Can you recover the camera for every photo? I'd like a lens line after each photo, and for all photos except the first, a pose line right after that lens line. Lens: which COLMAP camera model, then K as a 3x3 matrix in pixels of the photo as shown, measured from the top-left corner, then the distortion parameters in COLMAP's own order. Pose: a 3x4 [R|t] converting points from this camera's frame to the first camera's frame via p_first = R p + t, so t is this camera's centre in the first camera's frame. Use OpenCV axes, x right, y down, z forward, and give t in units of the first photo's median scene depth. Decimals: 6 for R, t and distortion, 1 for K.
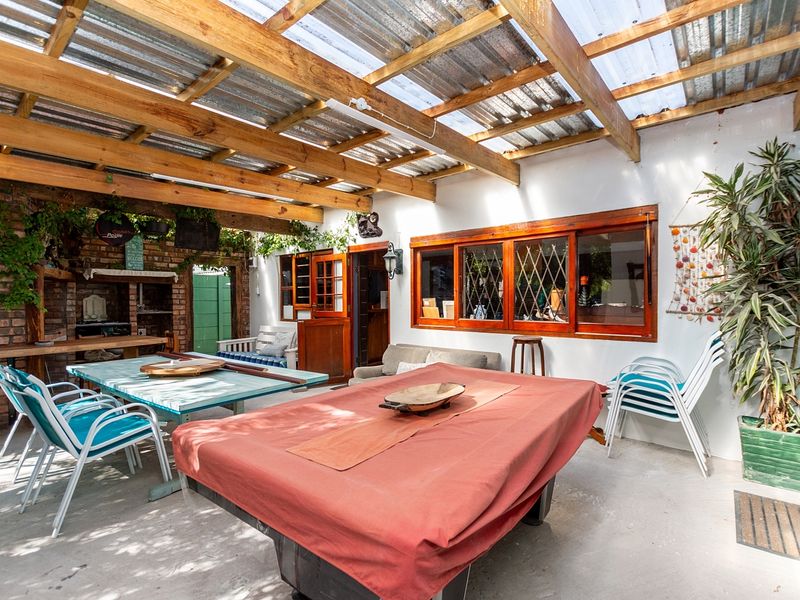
lens RADIAL K [[389.9, 0, 399.8], [0, 389.9, 304.3], [0, 0, 1]] dist [0.003073, 0.000580]
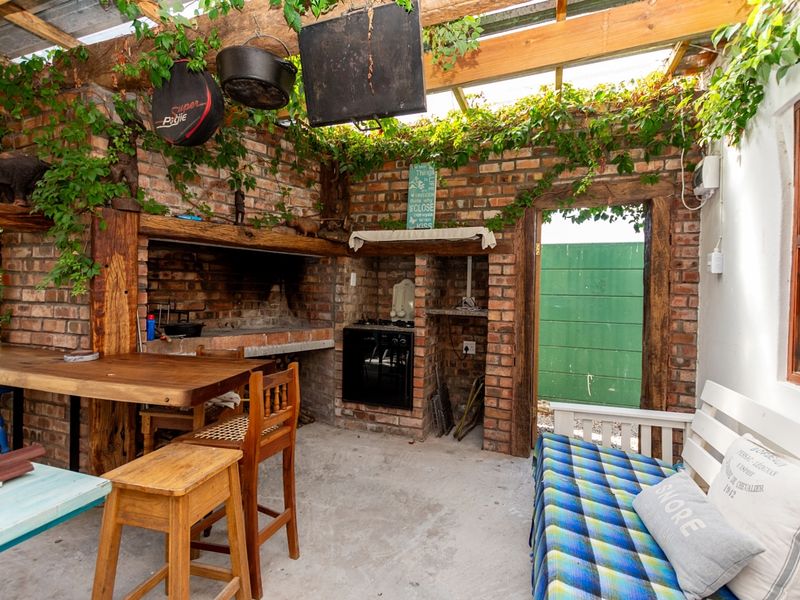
lens RADIAL K [[389.9, 0, 401.7], [0, 389.9, 294.4], [0, 0, 1]] dist [0.003073, 0.000580]
pose [[0.339905, 0.014820, -0.940343, -0.215852], [-0.041677, 0.999131, 0.000682, 0.000209], [0.939536, 0.038959, 0.340228, 0.901729]]
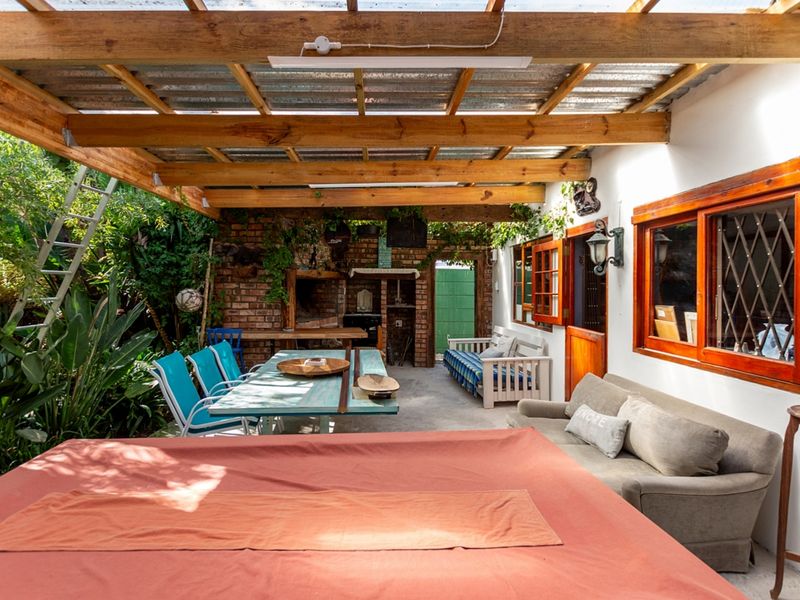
lens RADIAL K [[408.0, 0, 388.5], [0, 408.0, 283.4], [0, 0, 1]] dist [-0.020952, 0.000578]
pose [[0.676168, 0.001477, -0.736746, 0.216399], [-0.021272, 0.999620, -0.017519, -0.026493], [0.736441, 0.027518, 0.675942, 0.243781]]
